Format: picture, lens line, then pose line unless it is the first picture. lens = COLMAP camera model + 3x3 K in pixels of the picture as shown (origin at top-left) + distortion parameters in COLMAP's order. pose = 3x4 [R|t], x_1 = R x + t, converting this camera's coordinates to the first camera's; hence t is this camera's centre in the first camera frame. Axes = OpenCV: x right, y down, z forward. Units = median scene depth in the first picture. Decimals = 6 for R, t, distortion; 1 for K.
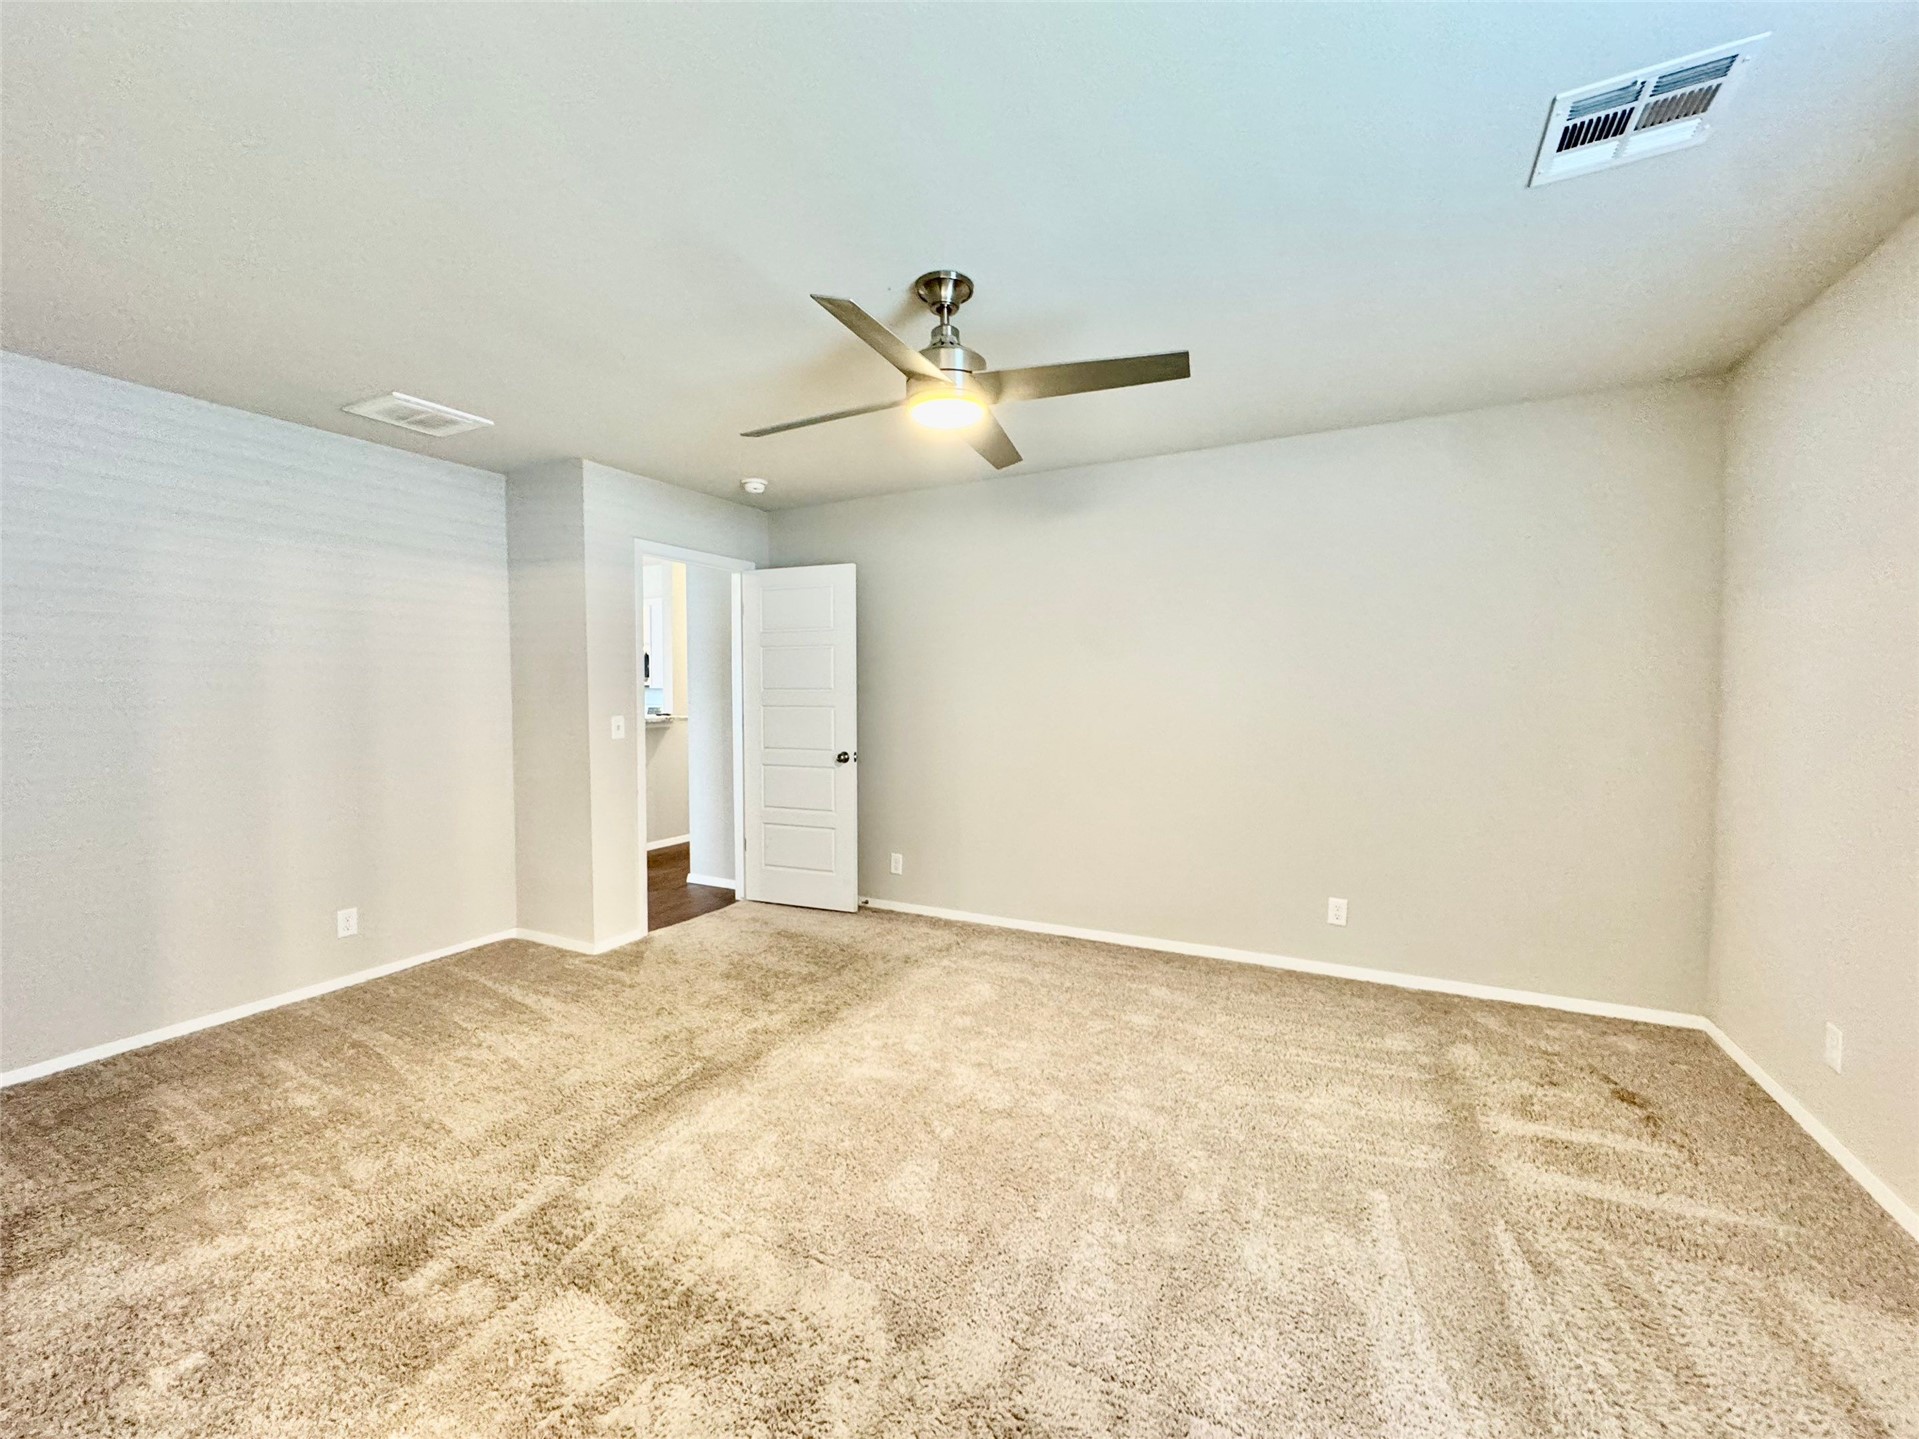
lens RADIAL K [[767.0, 0, 959.3], [0, 767.0, 722.1], [0, 0, 1]] dist [0.000491, 0.000414]
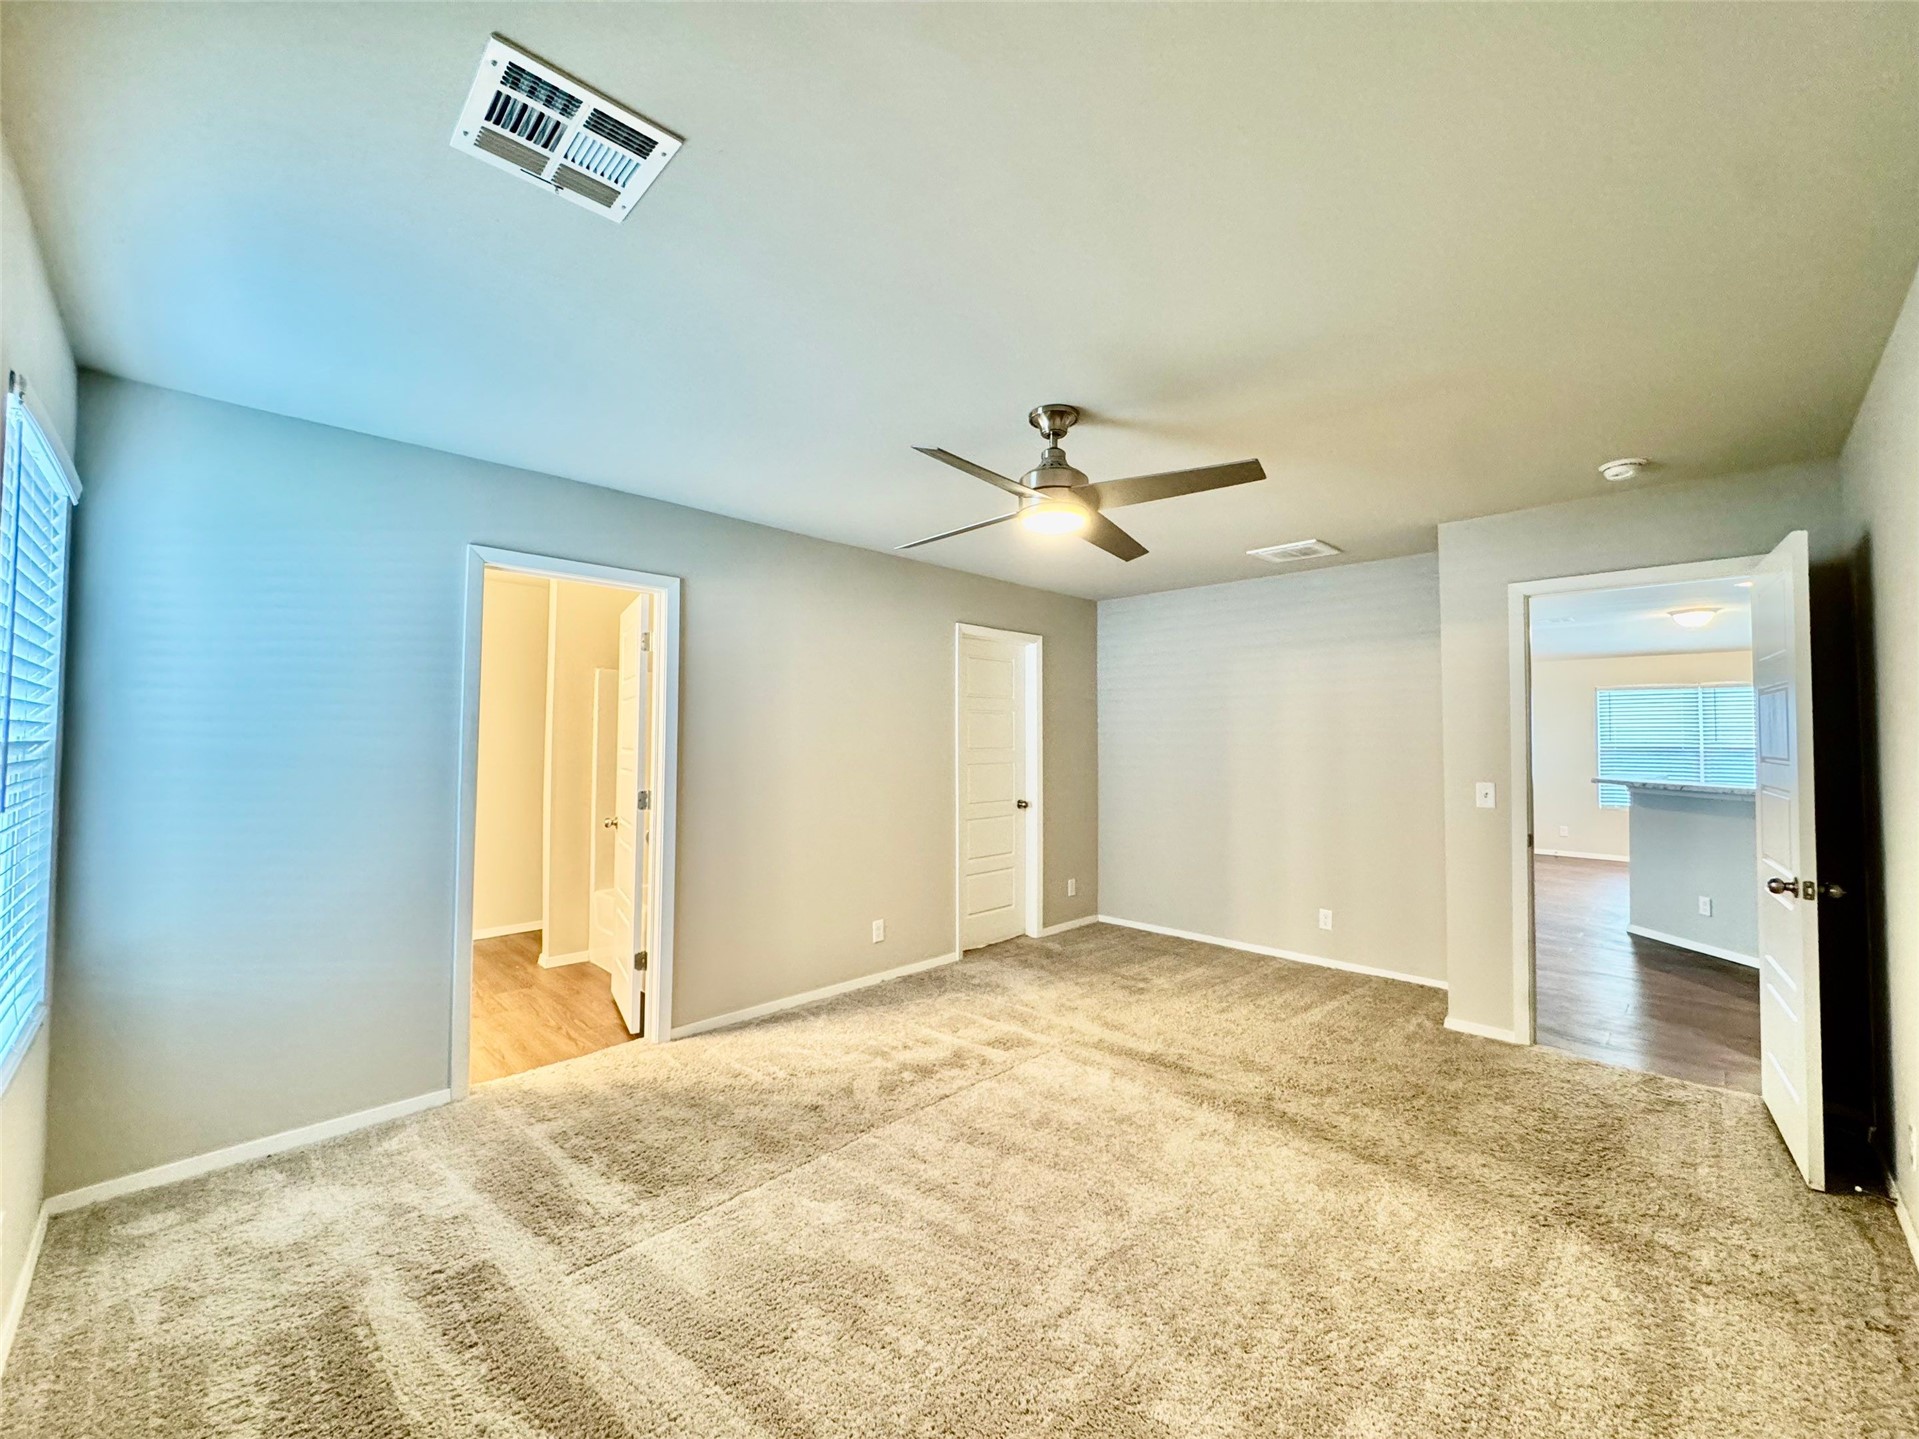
lens RADIAL K [[767.0, 0, 959.3], [0, 767.0, 722.1], [0, 0, 1]] dist [0.000491, 0.000414]
pose [[-0.298836, -0.020759, -0.954079, 0.831567], [-0.045211, 0.998949, -0.007574, -0.059665], [0.953233, 0.040872, -0.299460, 0.901967]]
